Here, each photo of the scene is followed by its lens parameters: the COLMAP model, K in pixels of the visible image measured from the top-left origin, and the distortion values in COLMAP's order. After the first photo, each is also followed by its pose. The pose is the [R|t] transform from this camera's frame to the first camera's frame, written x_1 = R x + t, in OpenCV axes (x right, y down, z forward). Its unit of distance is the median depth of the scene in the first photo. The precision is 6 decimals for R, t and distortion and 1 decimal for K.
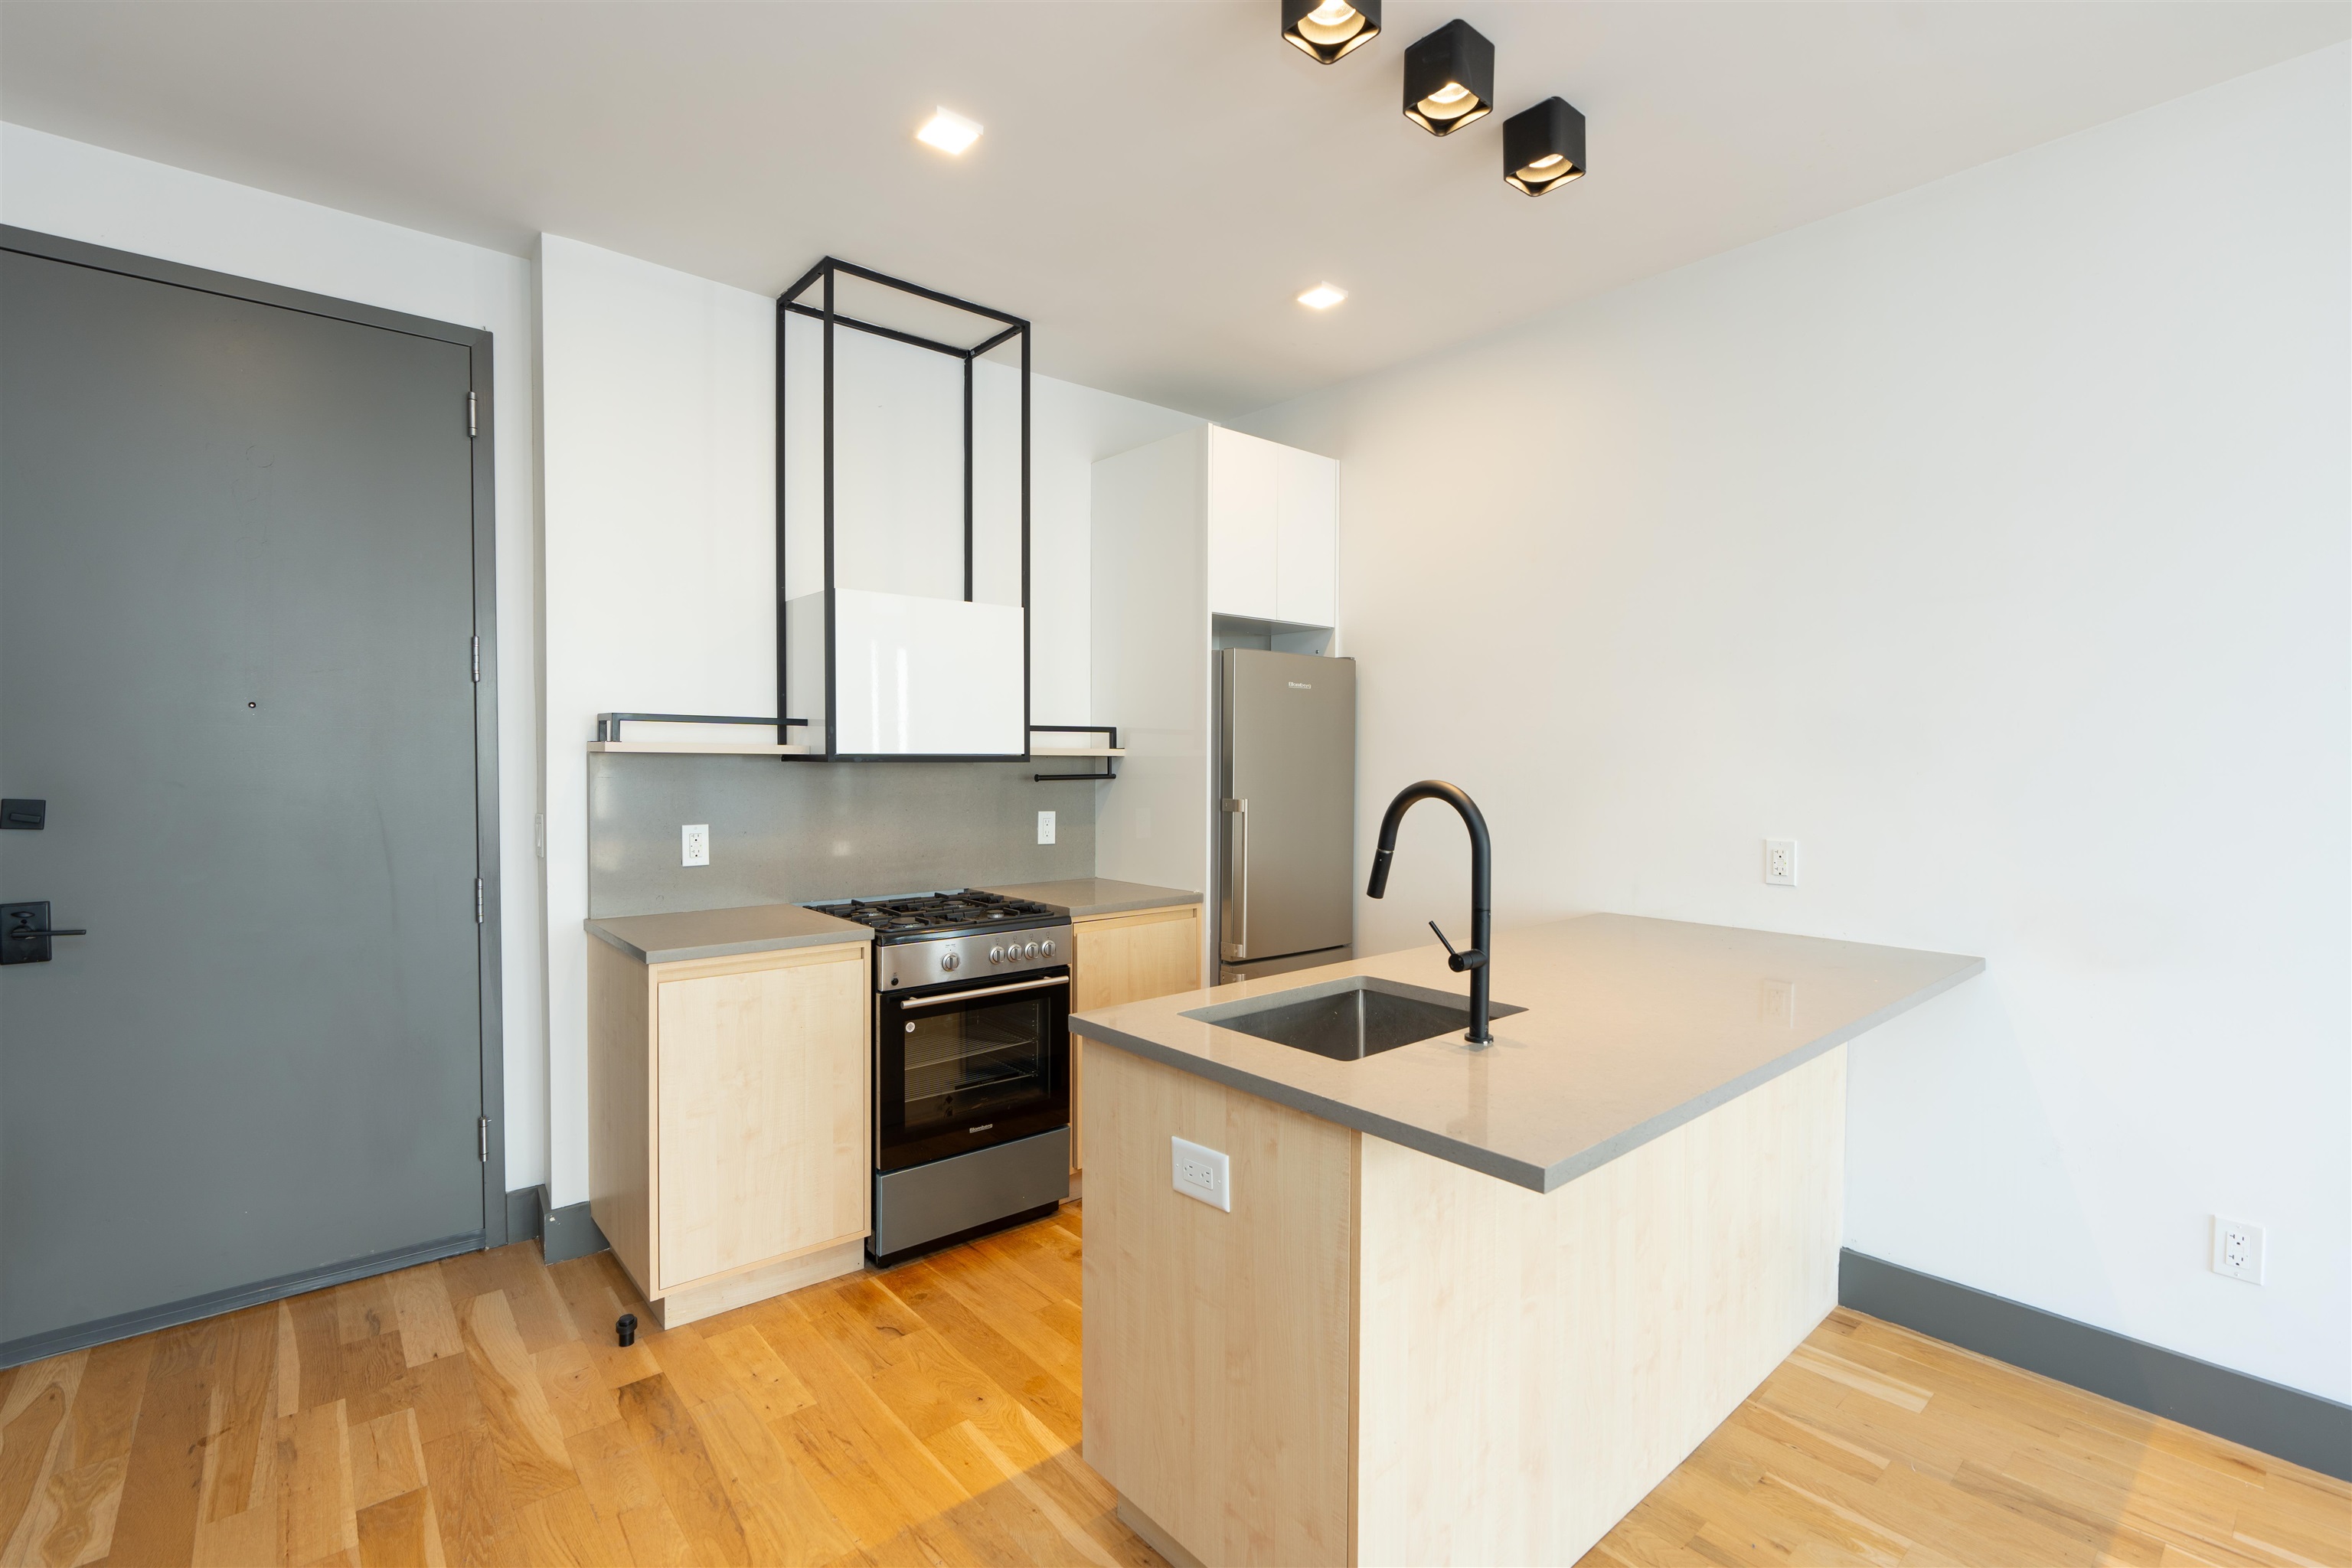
lens RADIAL K [[1061.1, 0, 1172.7], [0, 1061.1, 783.2], [0, 0, 1]] dist [-0.006693, 0.002439]
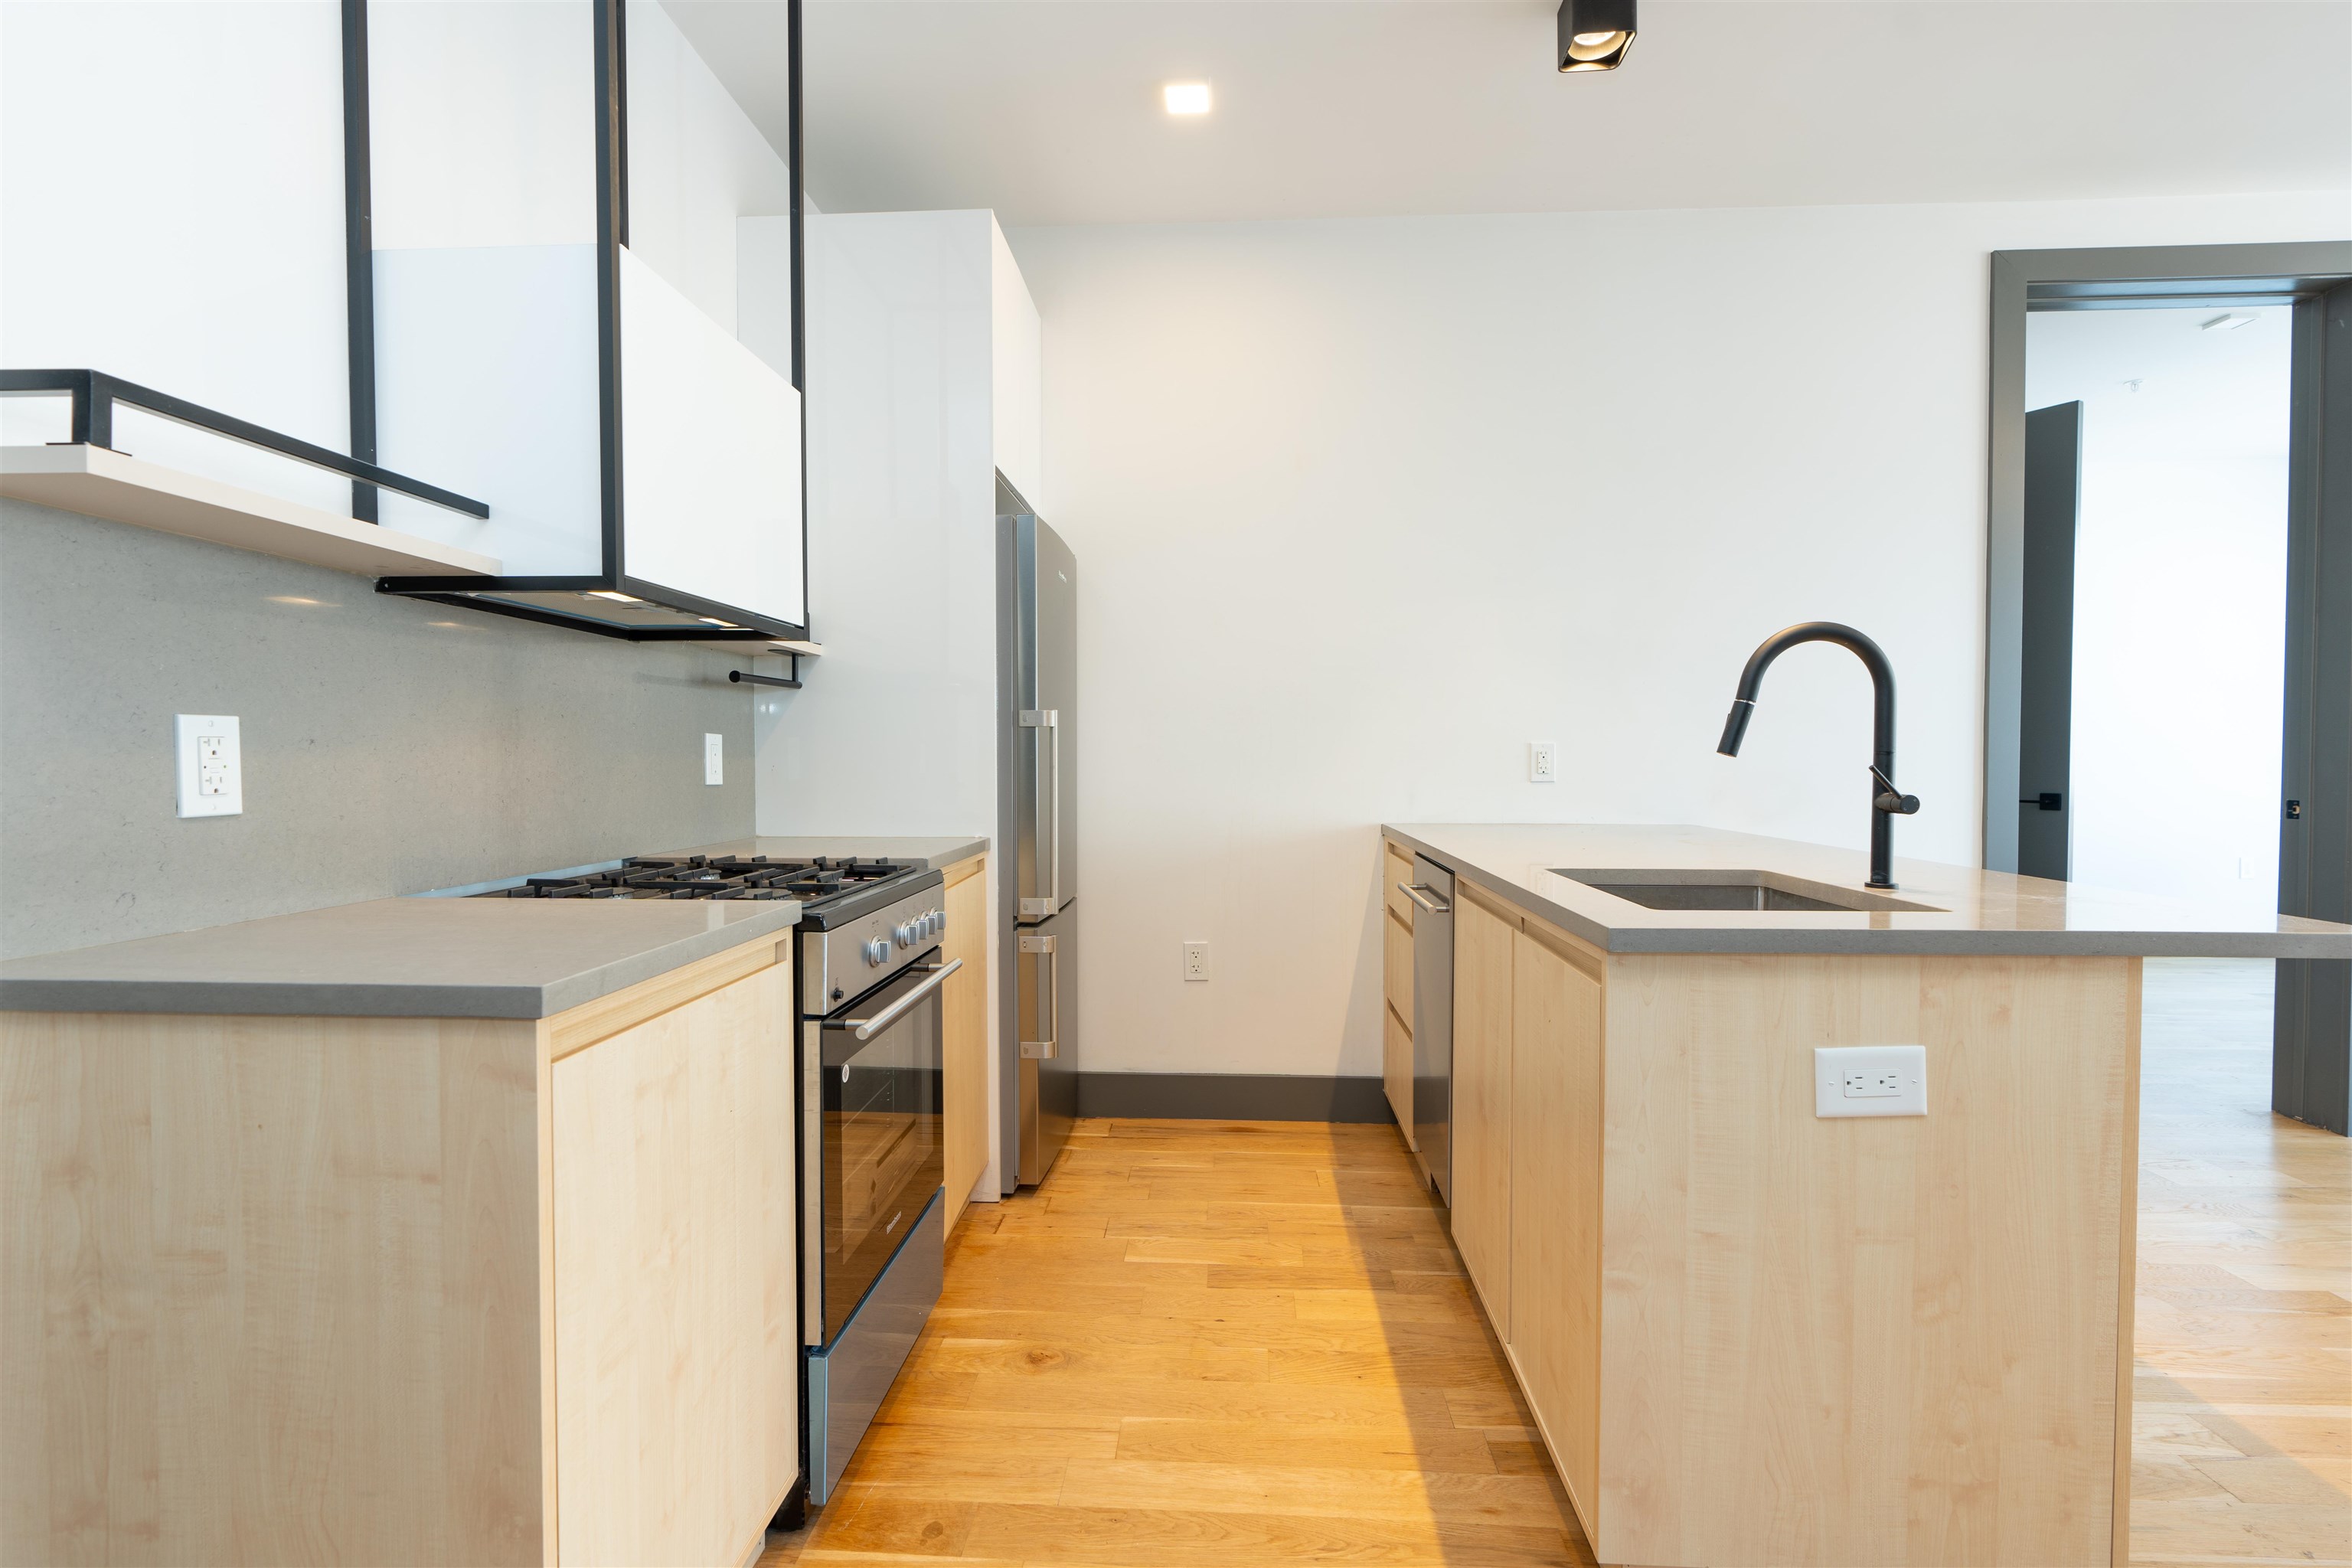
lens RADIAL K [[1052.6, 0, 1172.5], [0, 1052.6, 782.6], [0, 0, 1]] dist [-0.006703, 0.002633]
pose [[0.692975, -0.023412, 0.720581, -0.531013], [0.021626, 0.999698, 0.011683, 0.074987], [-0.720637, 0.007488, 0.693272, 0.496578]]
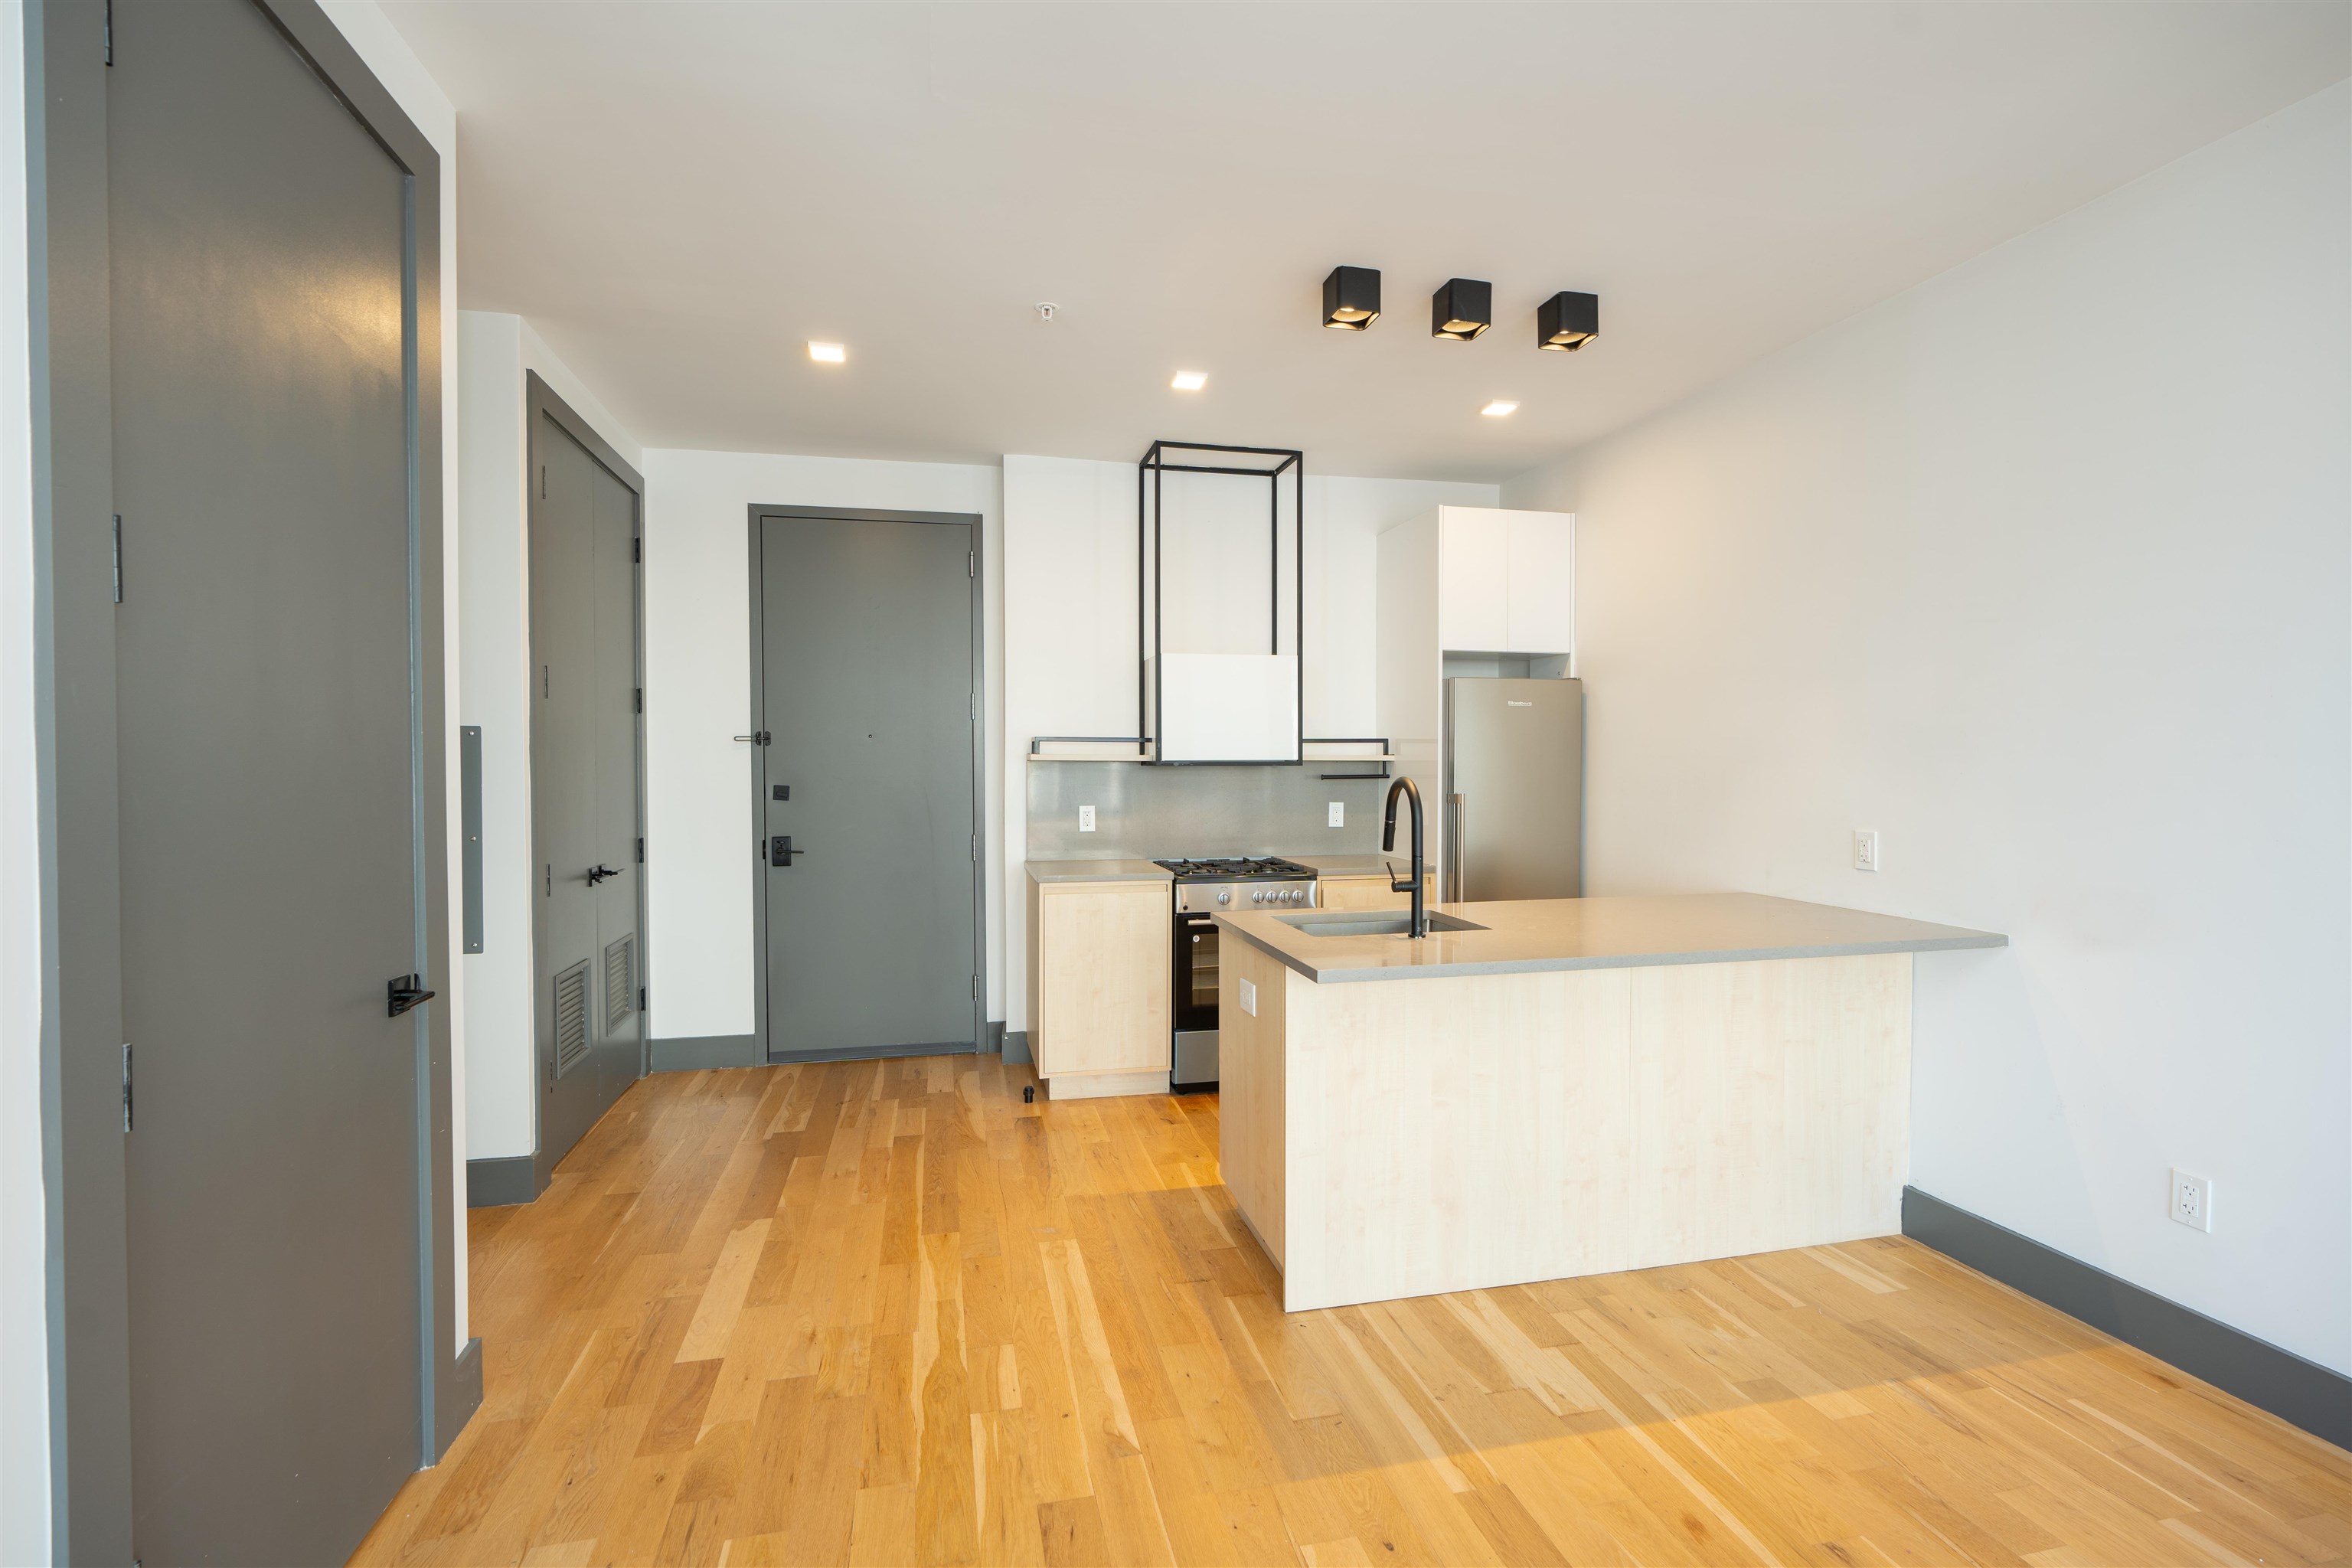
lens RADIAL K [[1057.2, 0, 1174.2], [0, 1057.2, 783.6], [0, 0, 1]] dist [-0.011603, 0.005037]
pose [[0.884934, 0.005471, -0.465685, 0.441416], [-0.006613, 0.999978, -0.000818, 0.007348], [0.465670, 0.003804, 0.884950, -0.374136]]
